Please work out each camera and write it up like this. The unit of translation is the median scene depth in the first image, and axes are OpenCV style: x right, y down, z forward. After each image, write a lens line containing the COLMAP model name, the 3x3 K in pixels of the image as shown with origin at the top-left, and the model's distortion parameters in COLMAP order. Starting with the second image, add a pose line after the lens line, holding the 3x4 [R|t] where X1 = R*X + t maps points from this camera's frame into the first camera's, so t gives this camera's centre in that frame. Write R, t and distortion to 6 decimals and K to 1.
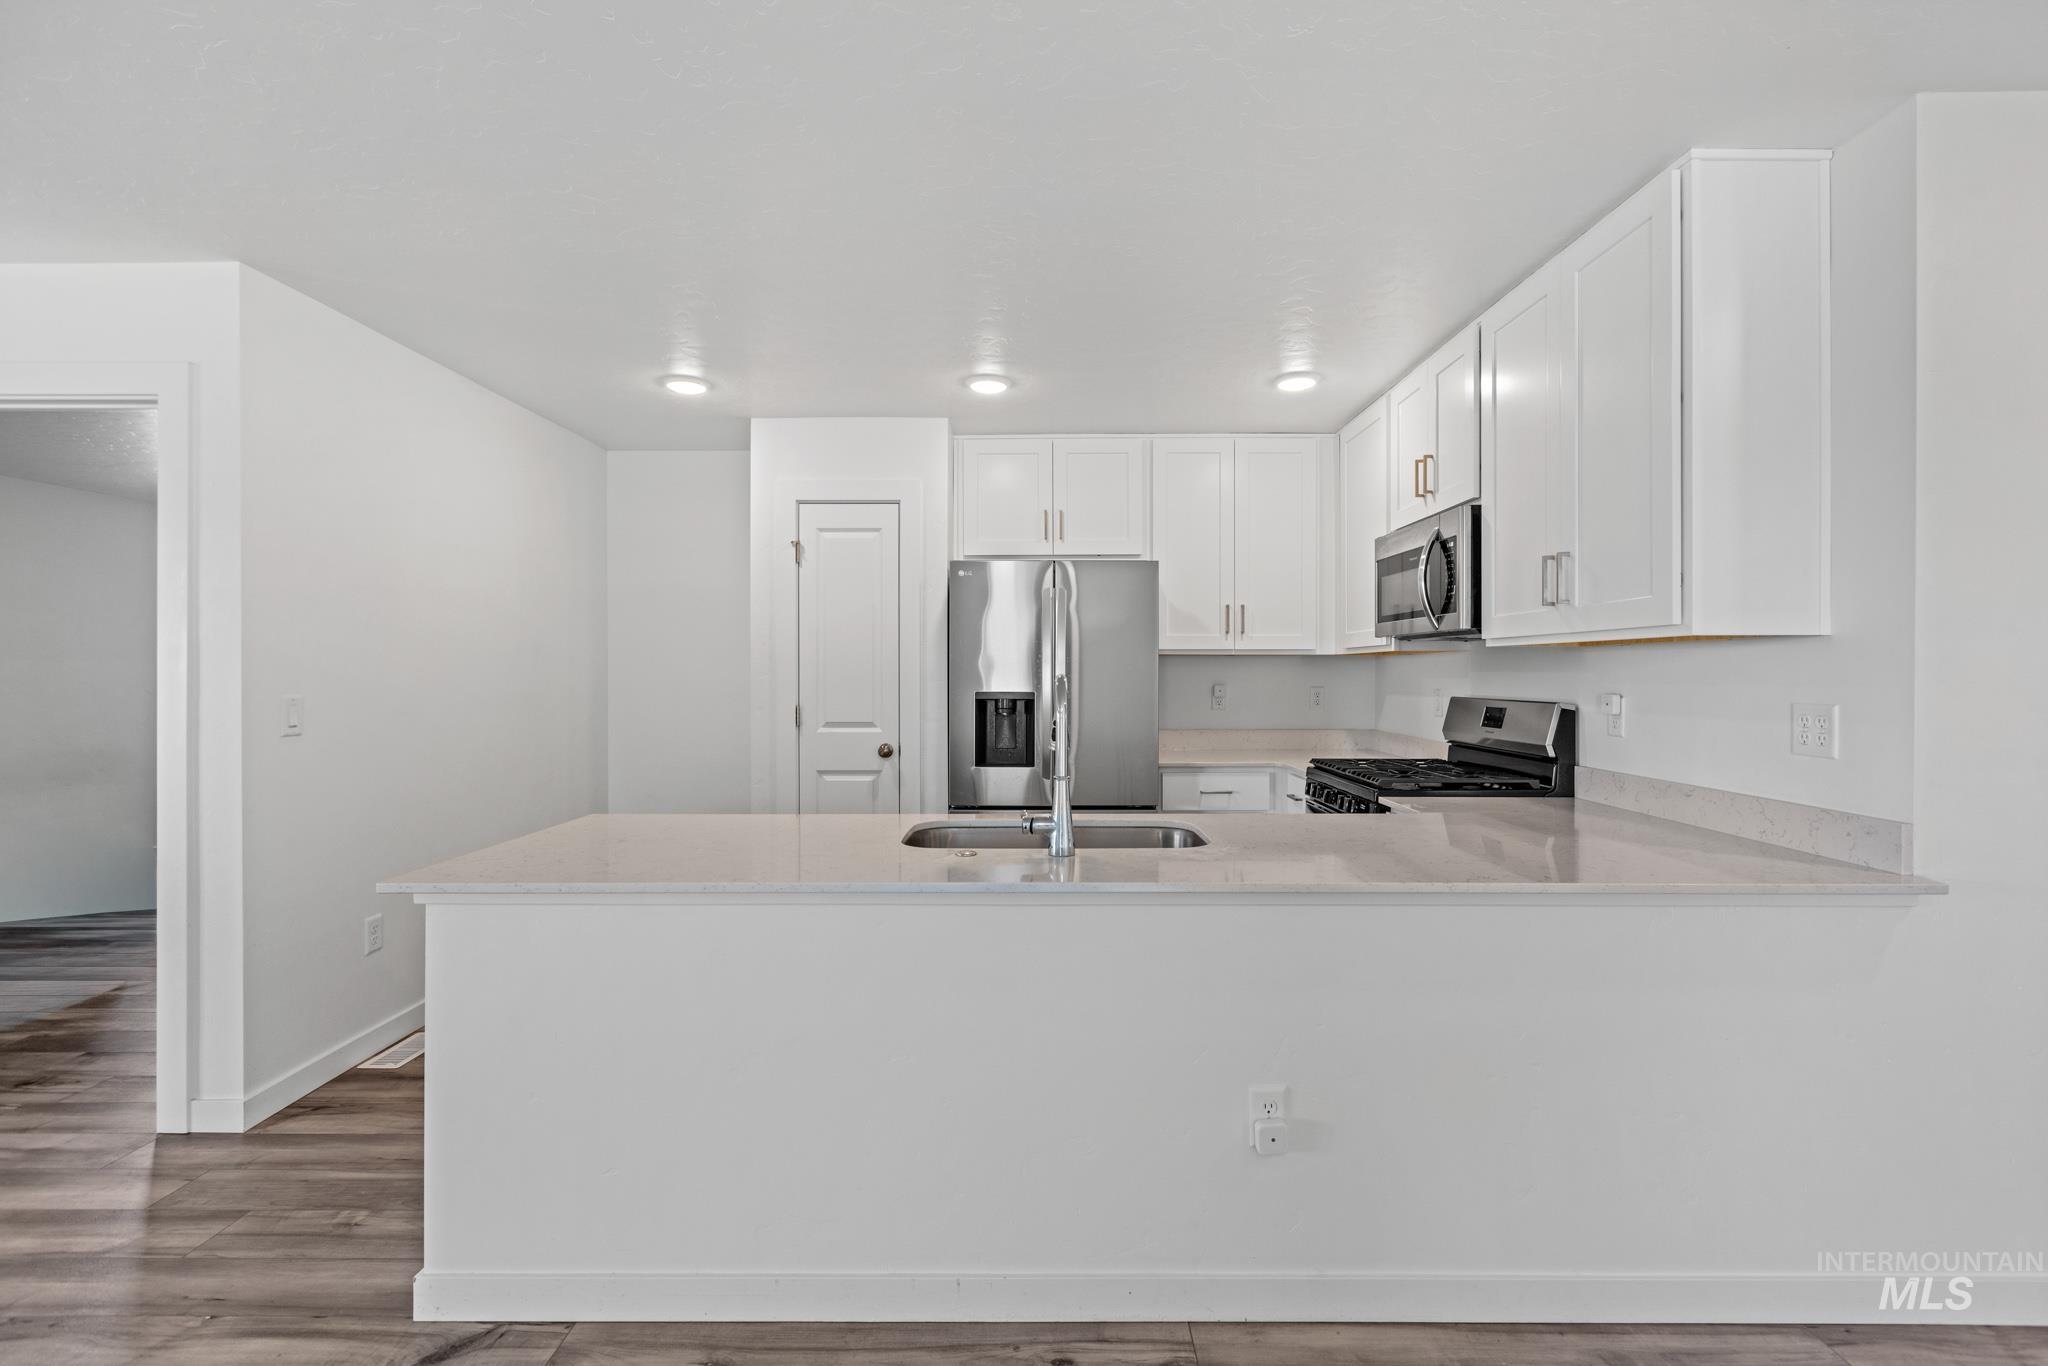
lens RADIAL K [[904.1, 0, 1027.6], [0, 904.1, 675.6], [0, 0, 1]] dist [0.001551, -0.000049]
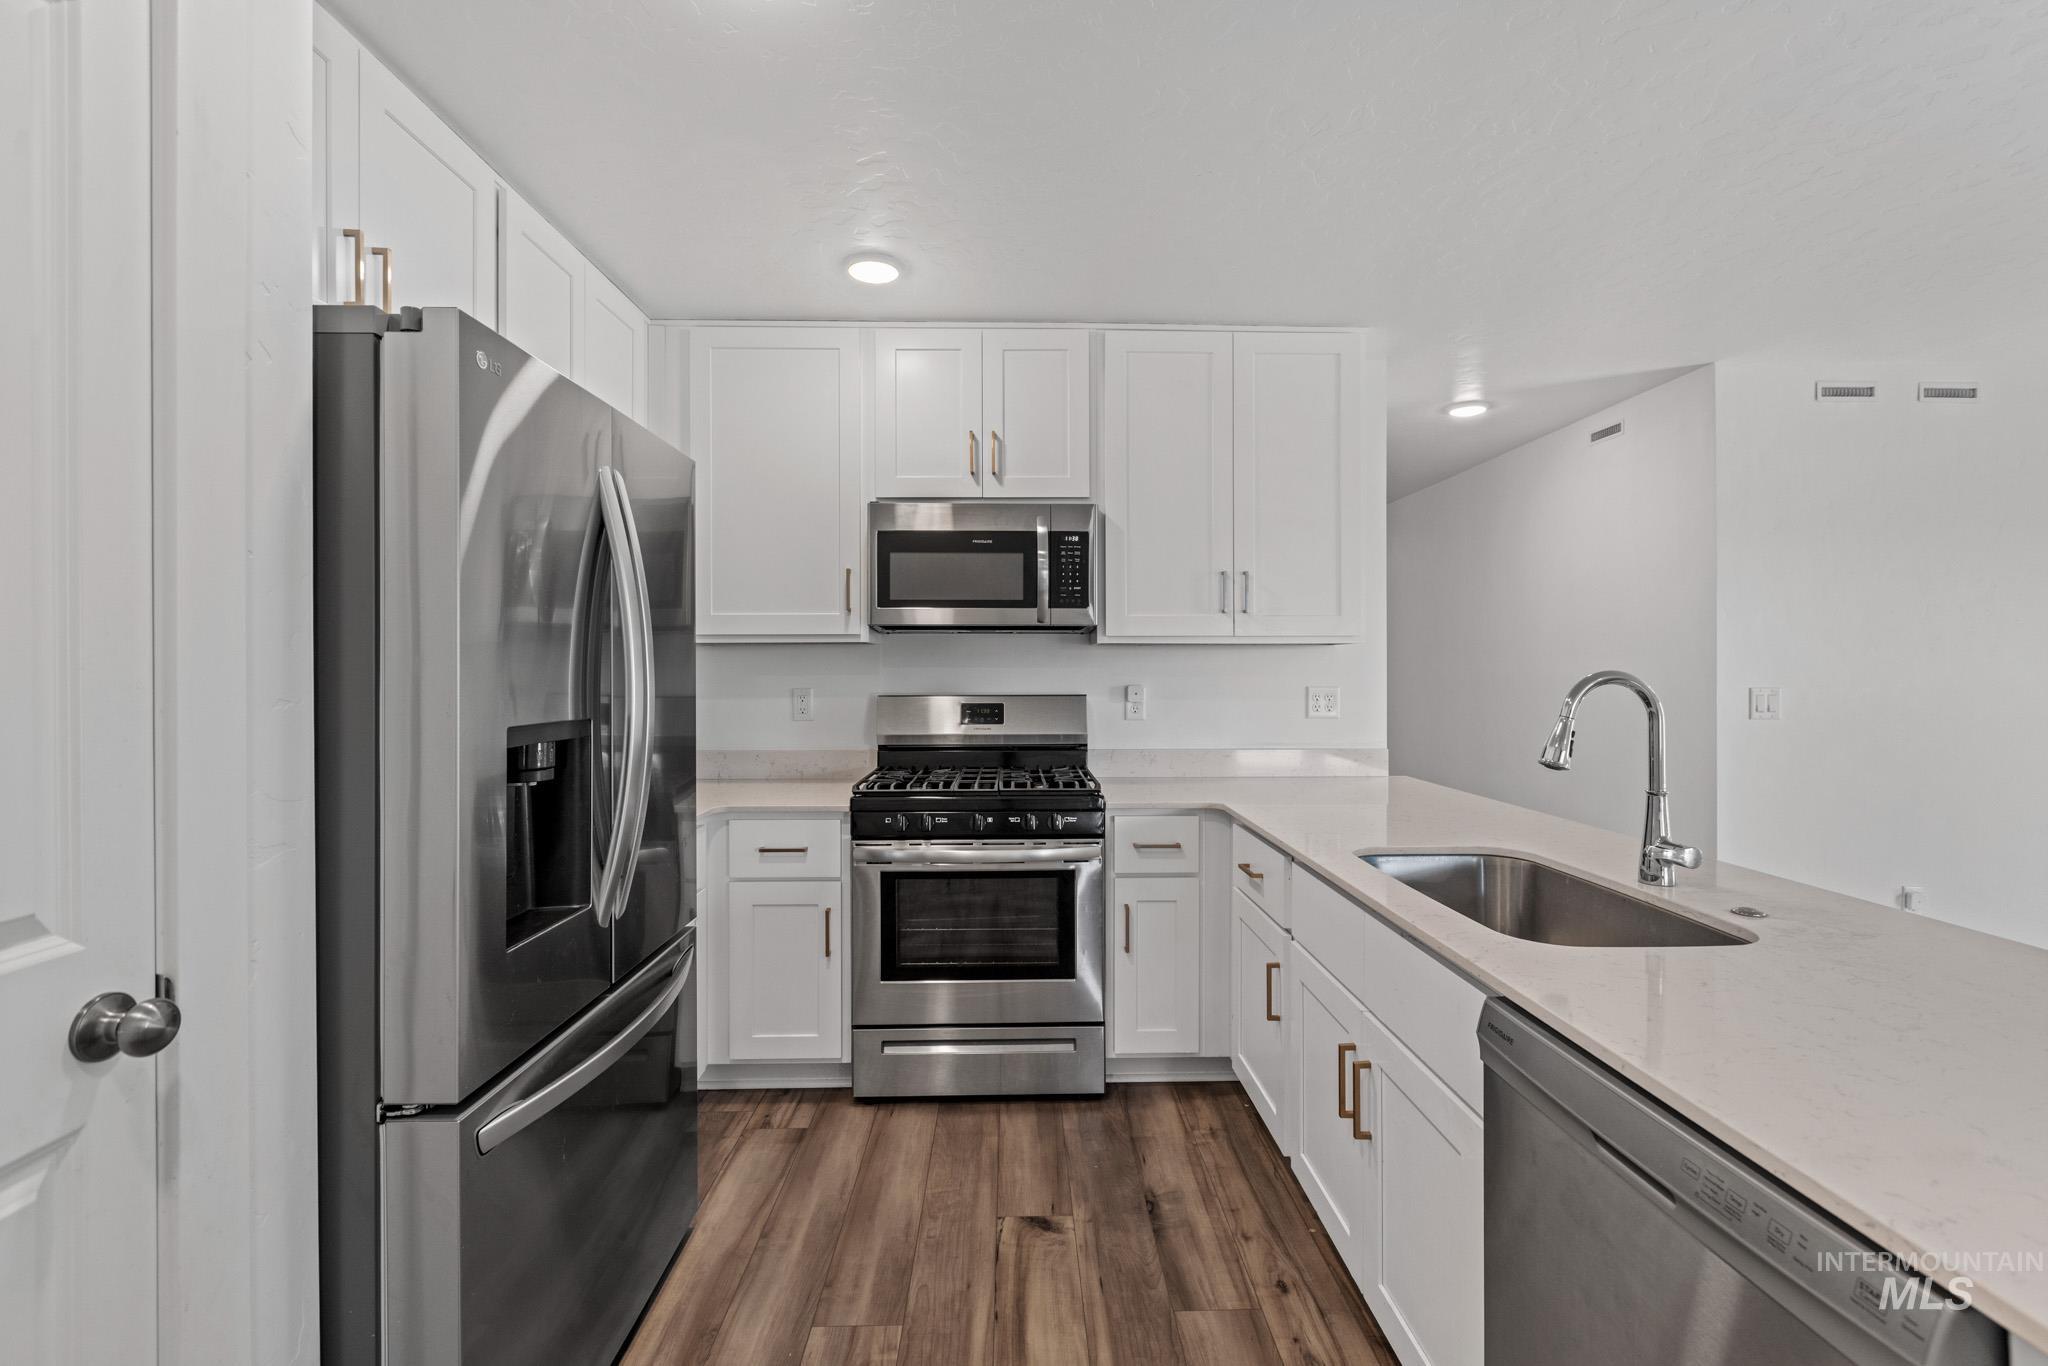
lens RADIAL K [[904.1, 0, 1027.6], [0, 904.1, 675.6], [0, 0, 1]] dist [0.001551, -0.000049]
pose [[-0.037491, -0.005198, 0.999283, -0.432519], [0.005962, 0.999968, 0.005425, -0.001278], [-0.999279, 0.006161, -0.037458, 0.893922]]
